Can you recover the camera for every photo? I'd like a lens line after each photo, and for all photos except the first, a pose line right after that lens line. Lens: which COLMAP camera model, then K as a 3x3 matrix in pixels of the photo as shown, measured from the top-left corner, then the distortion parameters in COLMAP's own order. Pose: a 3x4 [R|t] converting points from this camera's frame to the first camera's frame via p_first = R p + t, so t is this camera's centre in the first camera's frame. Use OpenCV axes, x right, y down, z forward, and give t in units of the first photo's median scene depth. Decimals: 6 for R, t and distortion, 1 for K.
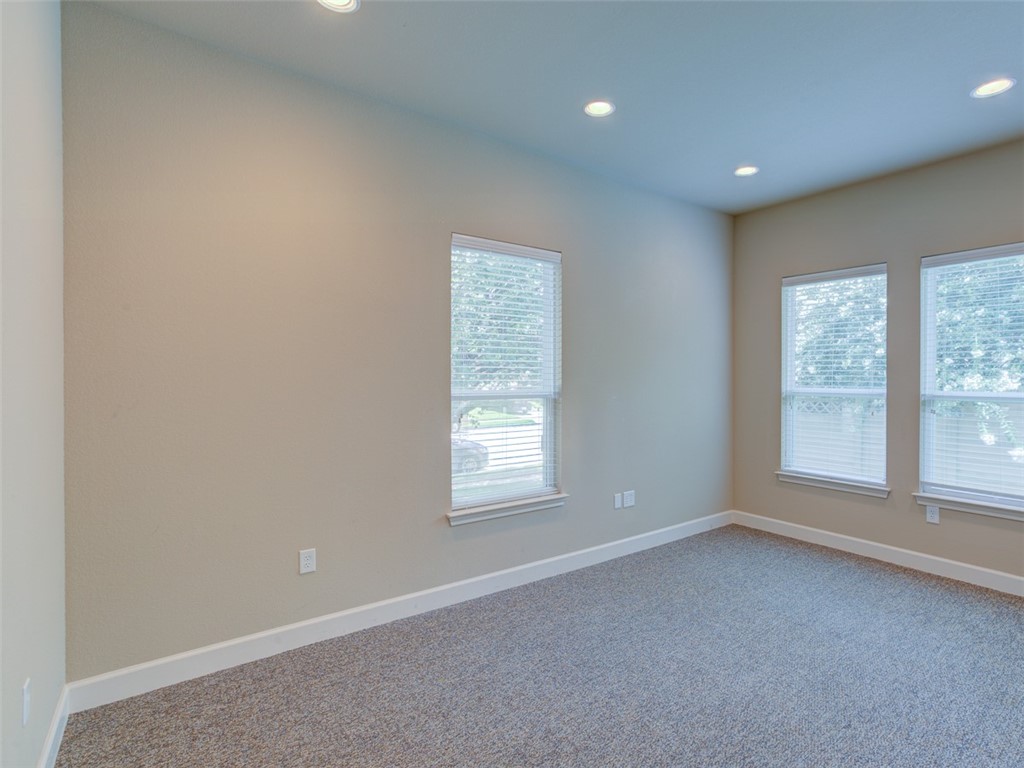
lens RADIAL K [[591.2, 0, 512.2], [0, 591.2, 378.5], [0, 0, 1]] dist [-0.026193, 0.020644]
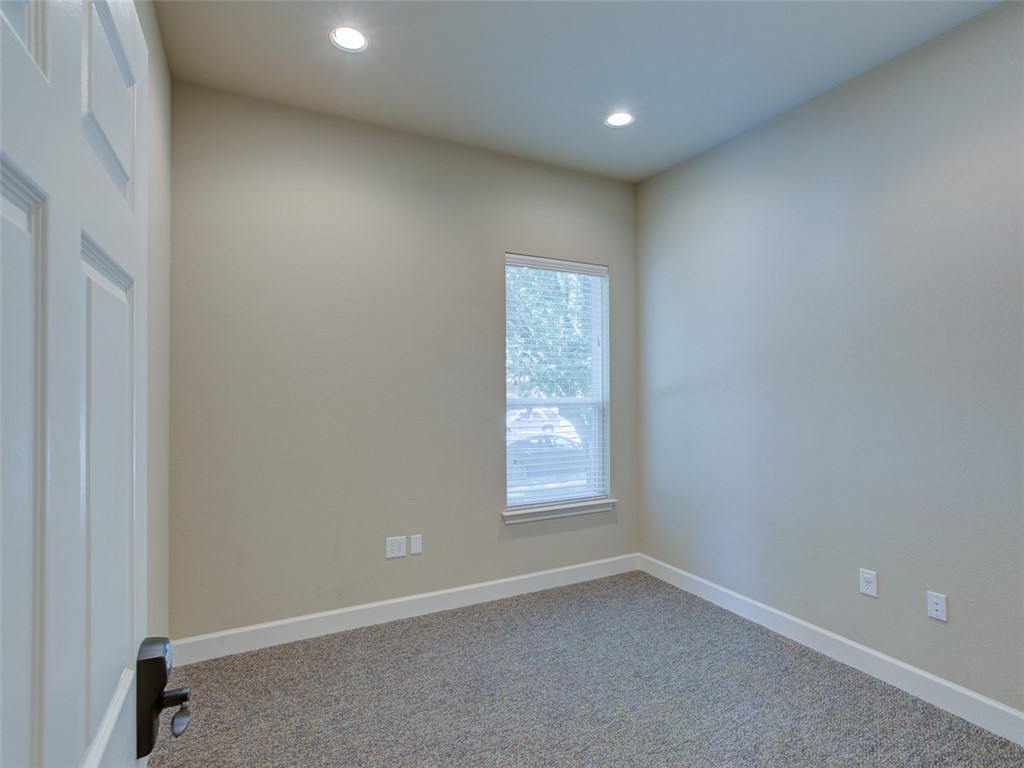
lens RADIAL K [[520.0, 0, 507.0], [0, 520.0, 378.5], [0, 0, 1]] dist [-0.022342, 0.013073]
pose [[0.979699, -0.000571, -0.200474, 0.089989], [-0.002856, 0.999855, -0.016808, -0.000297], [0.200455, 0.017039, 0.979555, 0.070861]]
